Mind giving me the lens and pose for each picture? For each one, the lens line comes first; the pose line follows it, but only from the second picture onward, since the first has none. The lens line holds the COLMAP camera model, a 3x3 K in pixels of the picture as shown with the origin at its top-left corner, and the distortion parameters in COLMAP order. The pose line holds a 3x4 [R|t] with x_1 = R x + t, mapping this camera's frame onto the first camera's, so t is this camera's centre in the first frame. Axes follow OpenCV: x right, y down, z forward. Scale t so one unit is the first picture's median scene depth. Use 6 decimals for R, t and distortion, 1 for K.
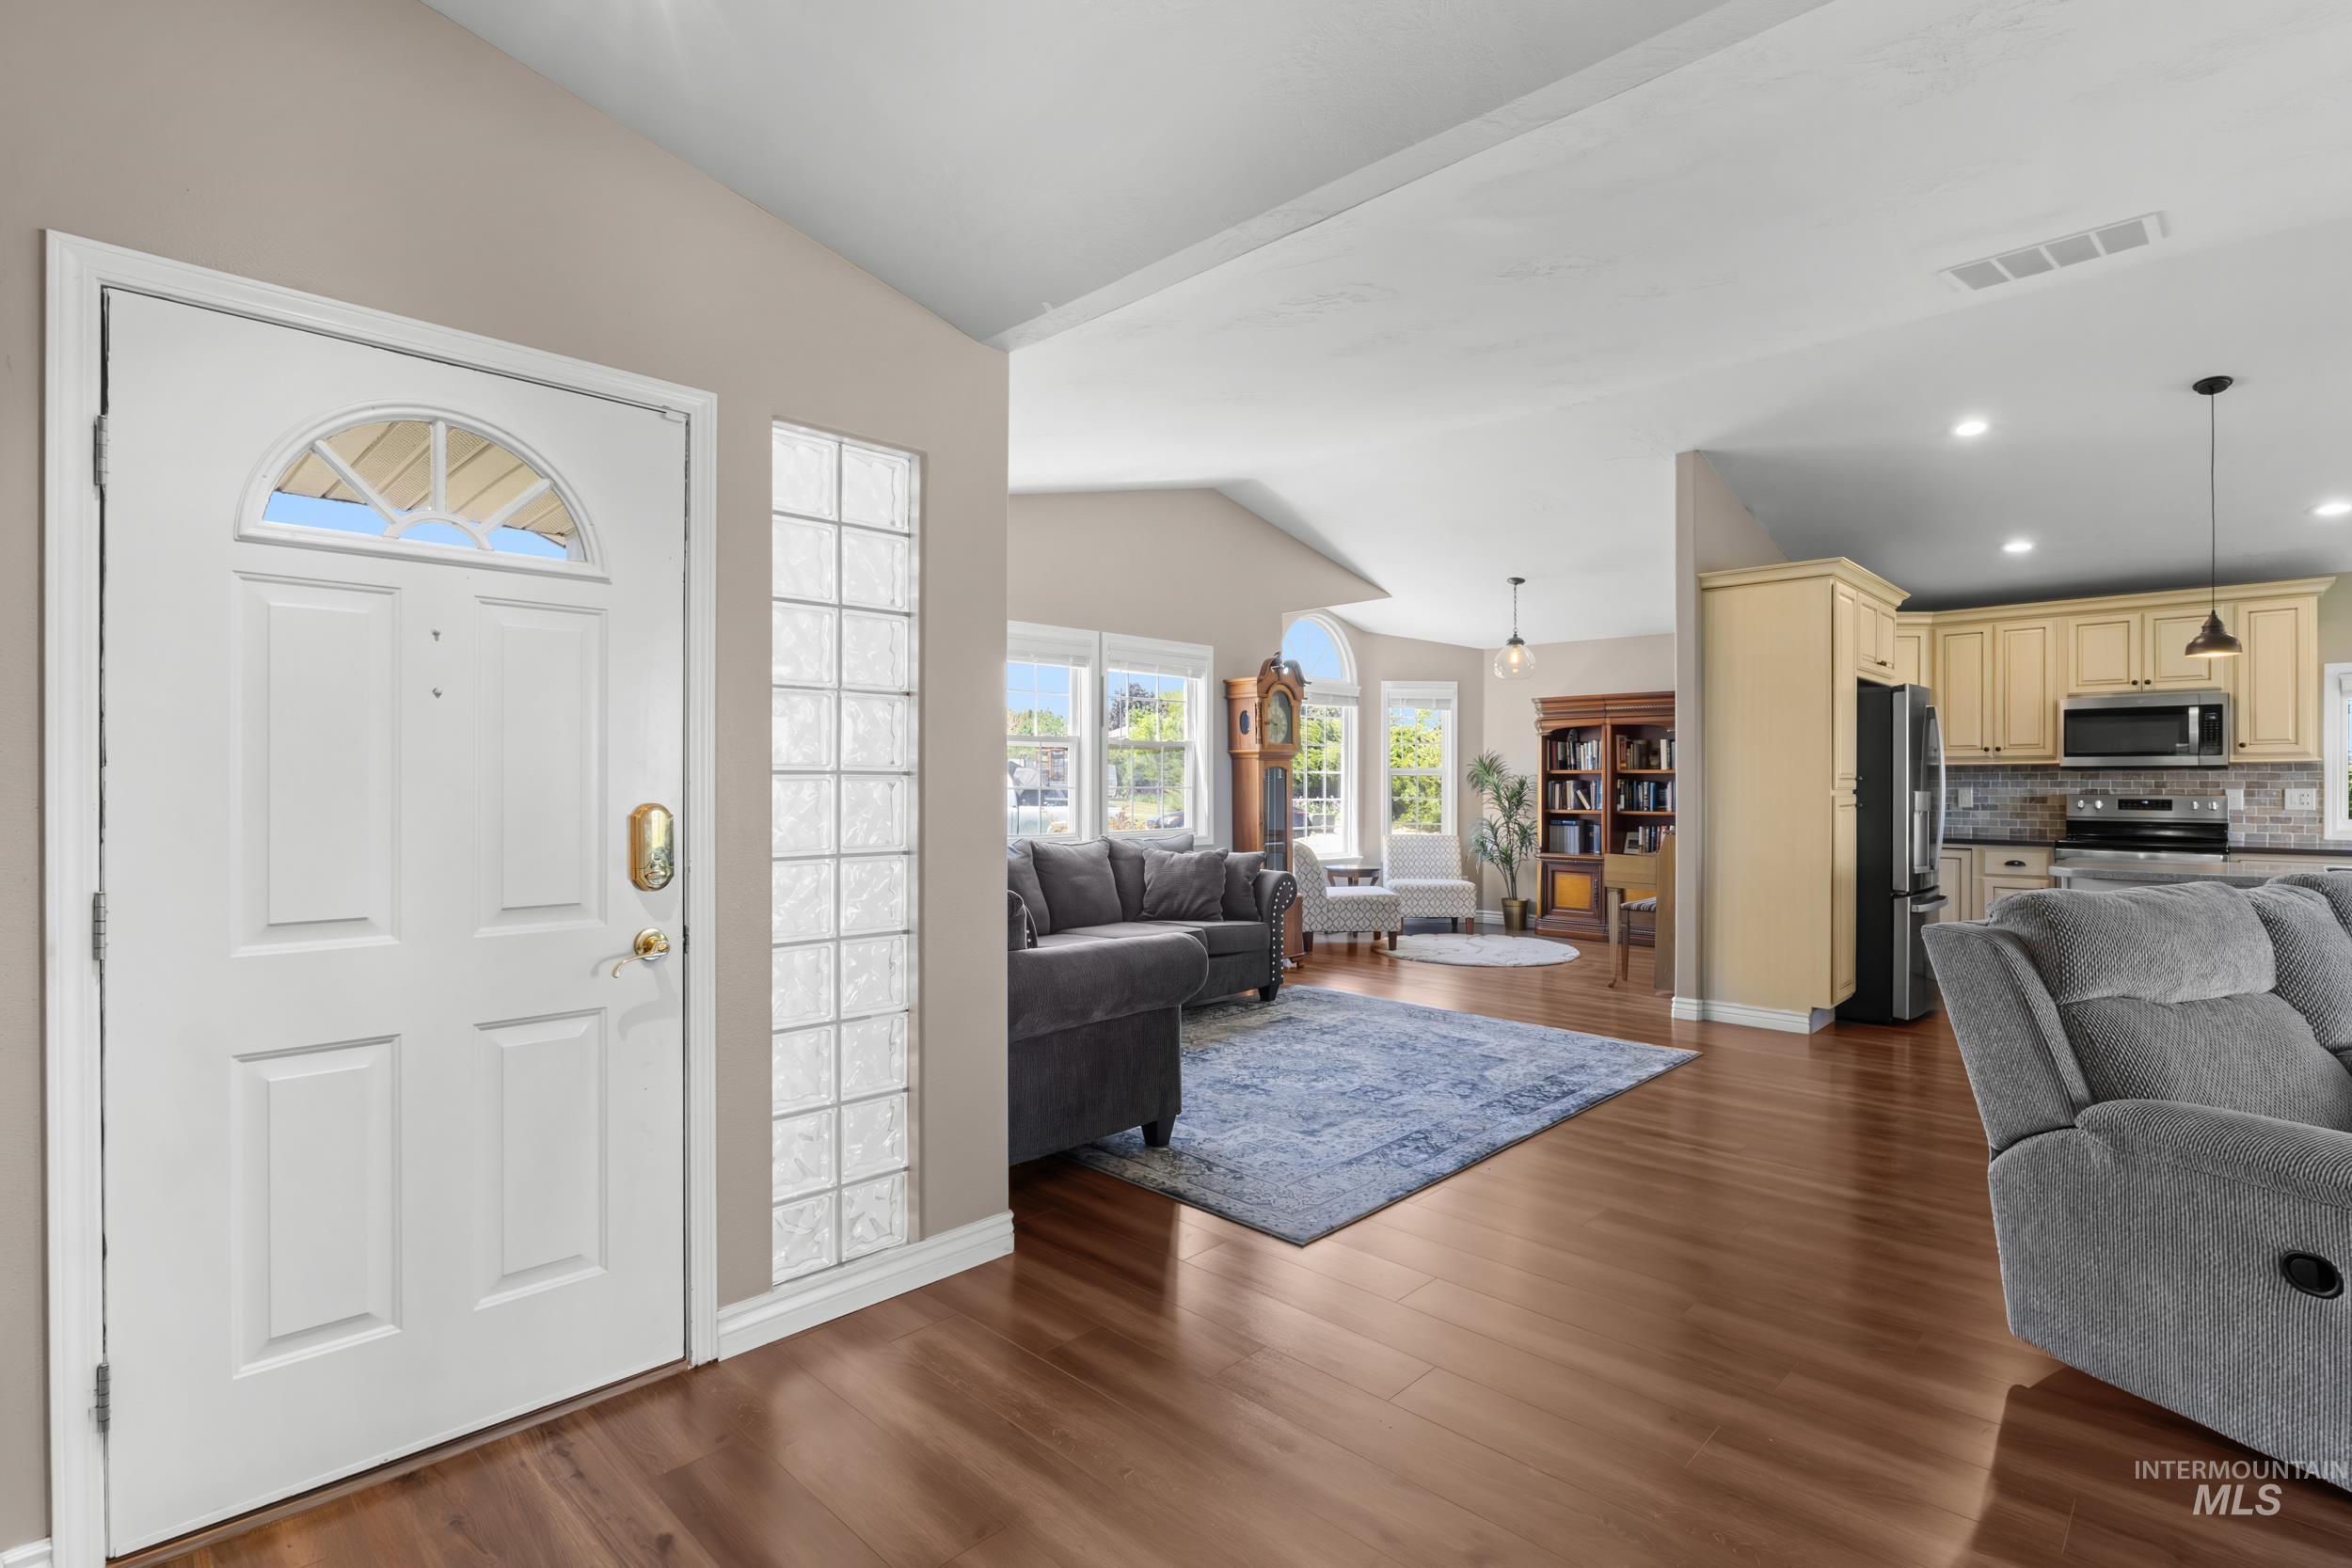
lens RADIAL K [[1120.4, 0, 1190.6], [0, 1120.4, 796.6], [0, 0, 1]] dist [-0.000736, 0.000848]
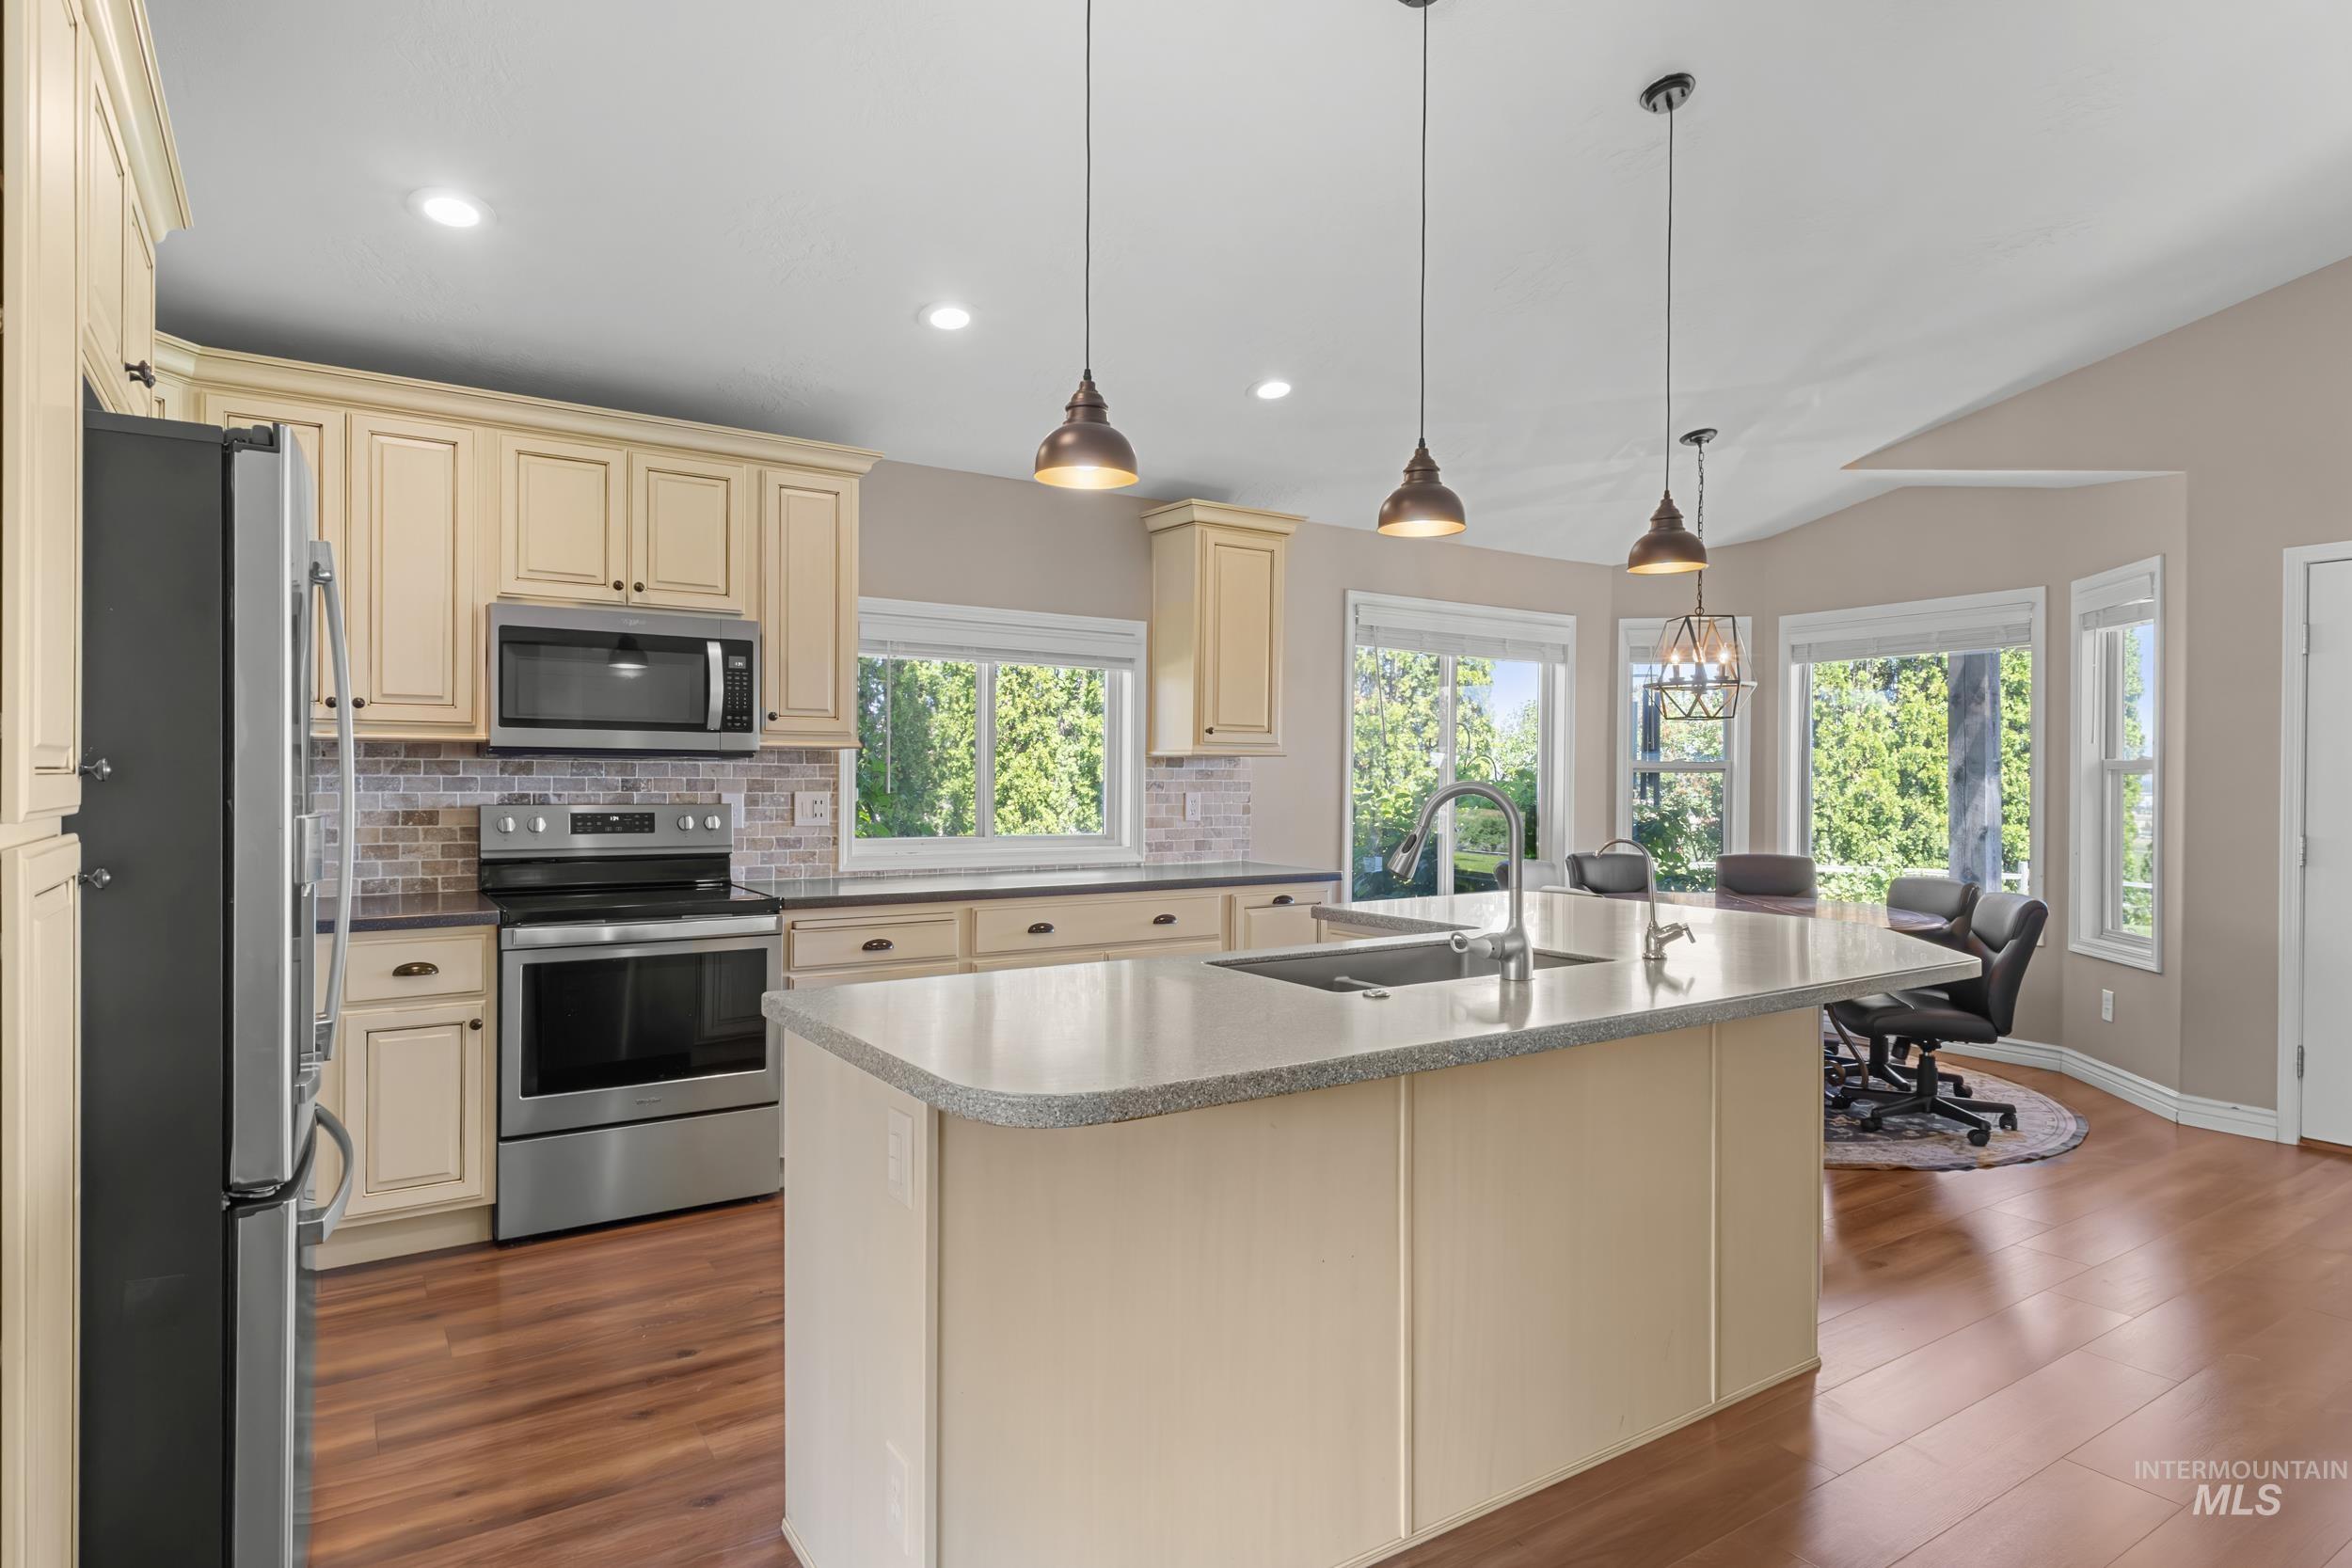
lens RADIAL K [[1276.5, 0, 1163.7], [0, 1276.5, 788.5], [0, 0, 1]] dist [0.008622, -0.001309]
pose [[0.227161, -0.006327, 0.973837, 0.295156], [0.007834, 0.999958, 0.004669, -0.009063], [-0.973826, 0.006568, 0.227201, 0.556551]]
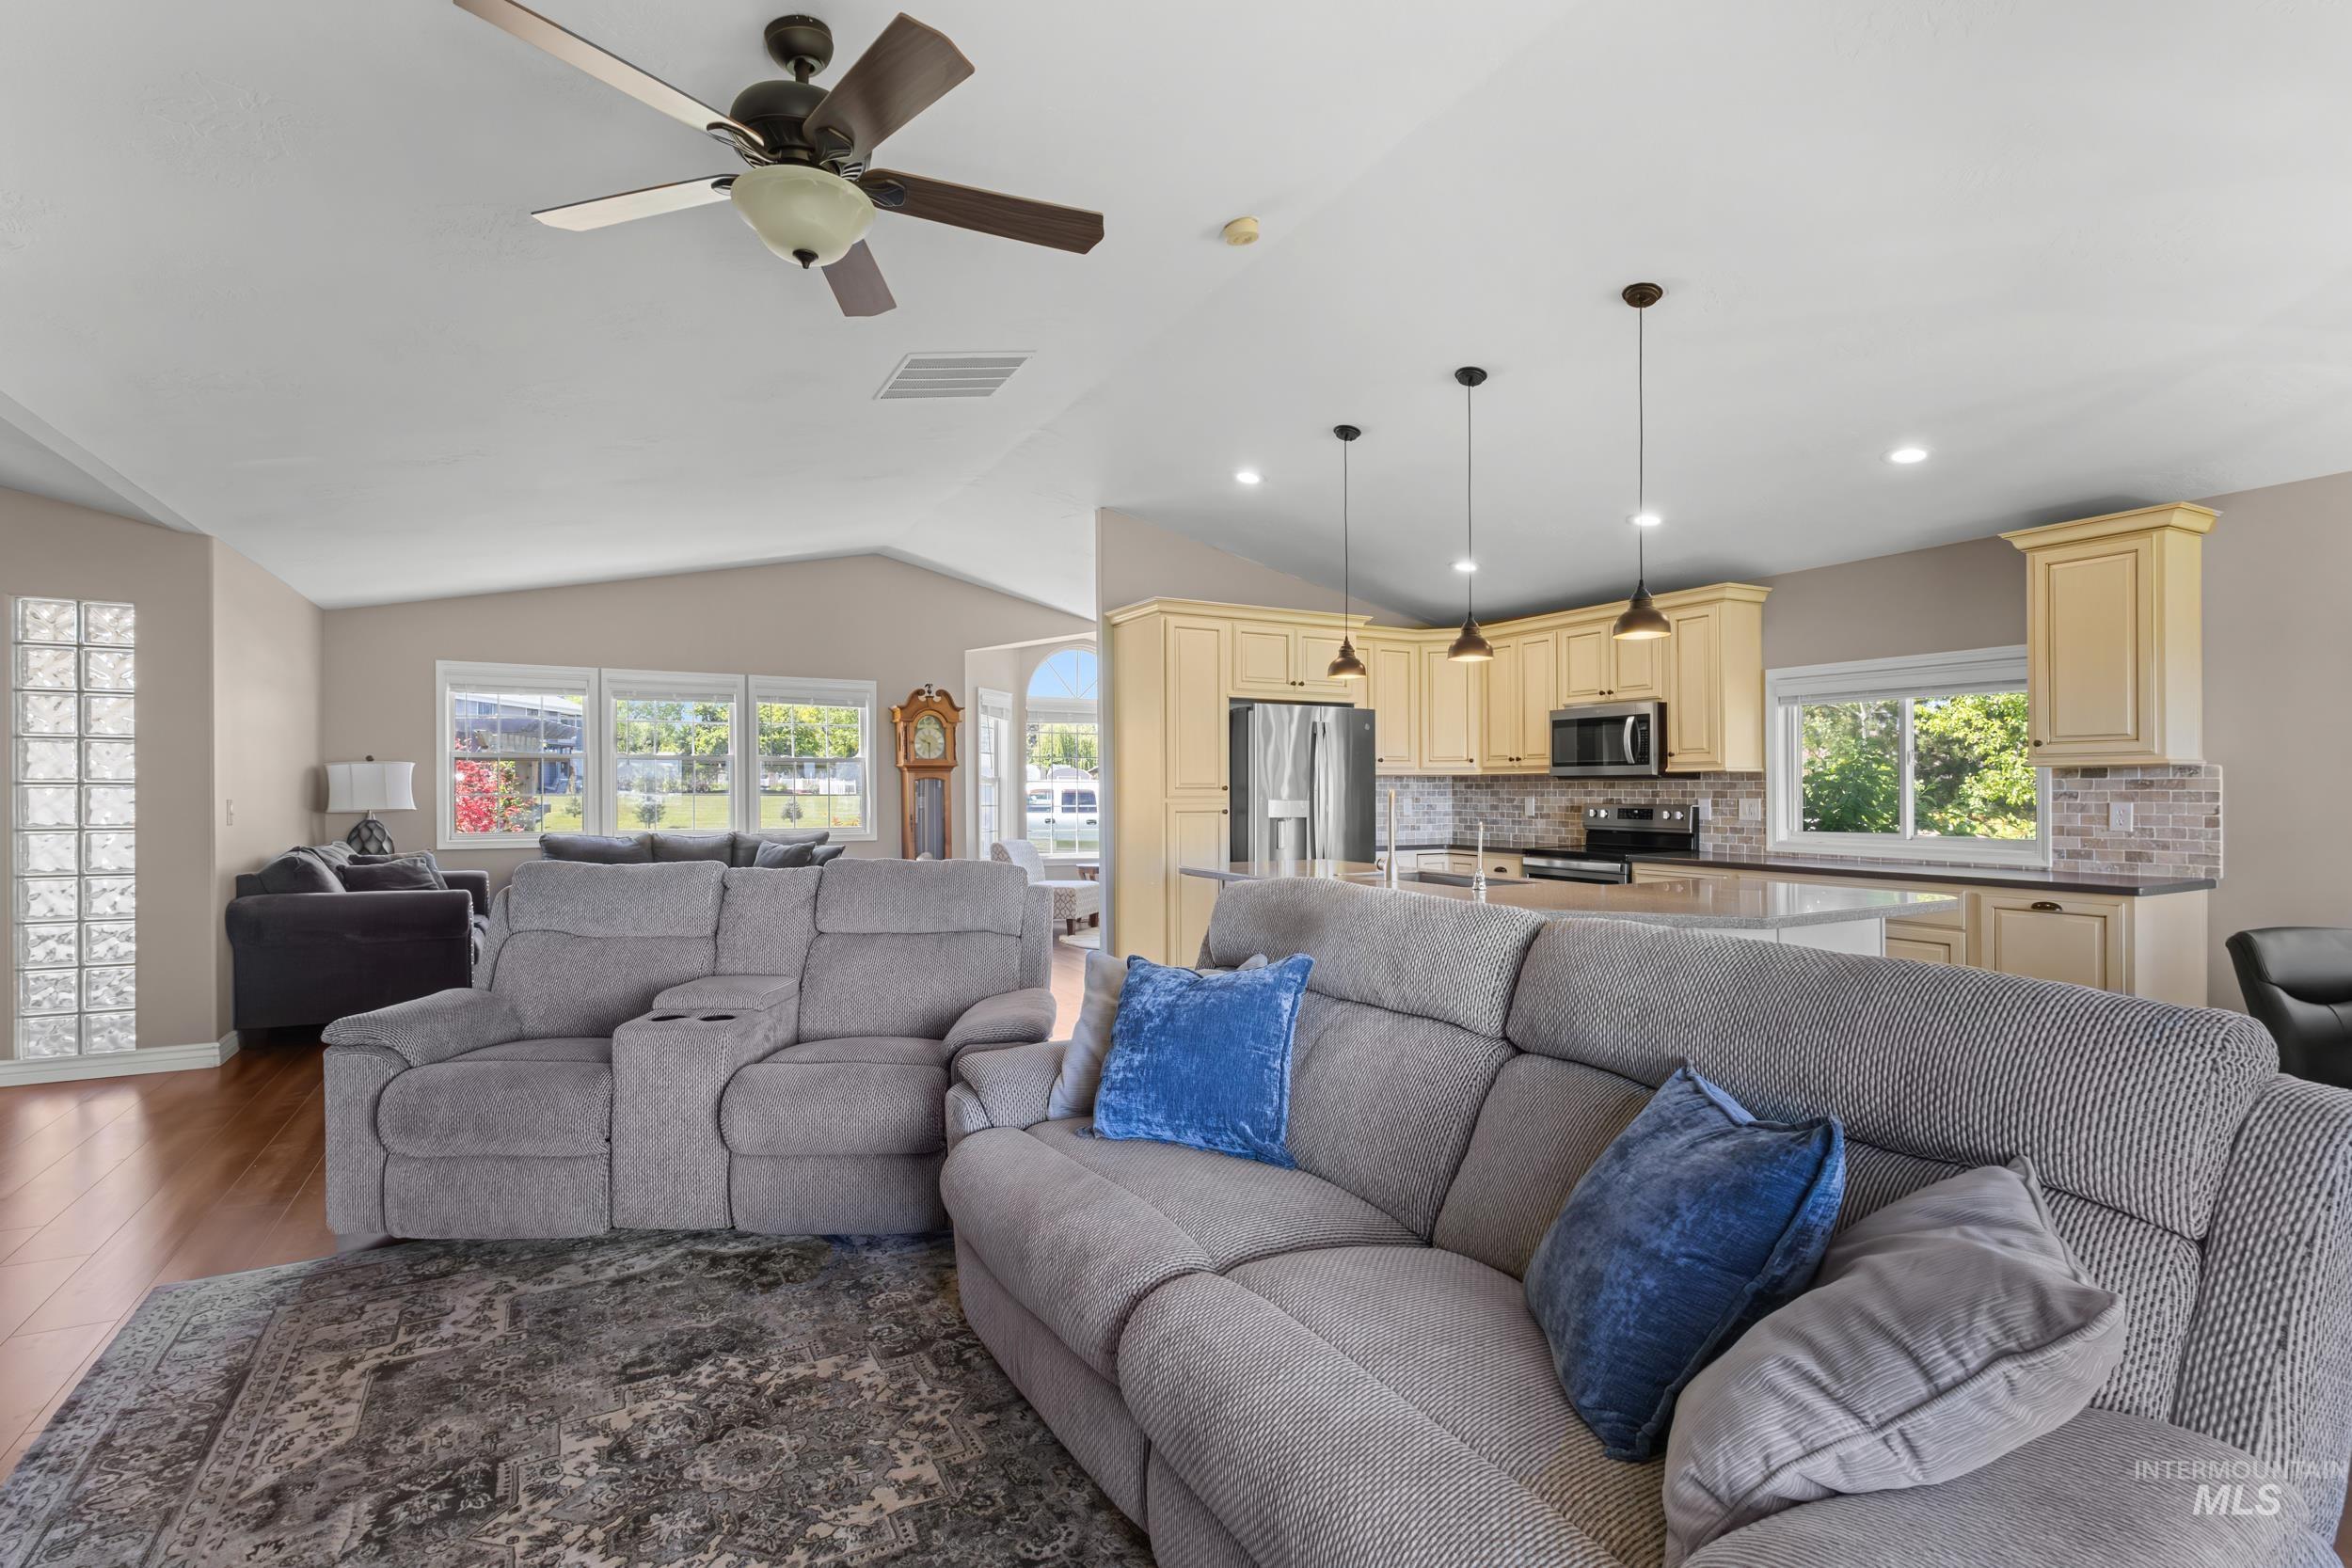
lens RADIAL K [[1104.3, 0, 1163.2], [0, 1104.3, 784.8], [0, 0, 1]] dist [0.004421, 0.001355]
pose [[0.949440, -0.000353, -0.313947, 0.693341], [-0.005721, 0.999814, -0.018426, 0.001370], [0.313895, 0.019291, 0.949262, -0.060025]]
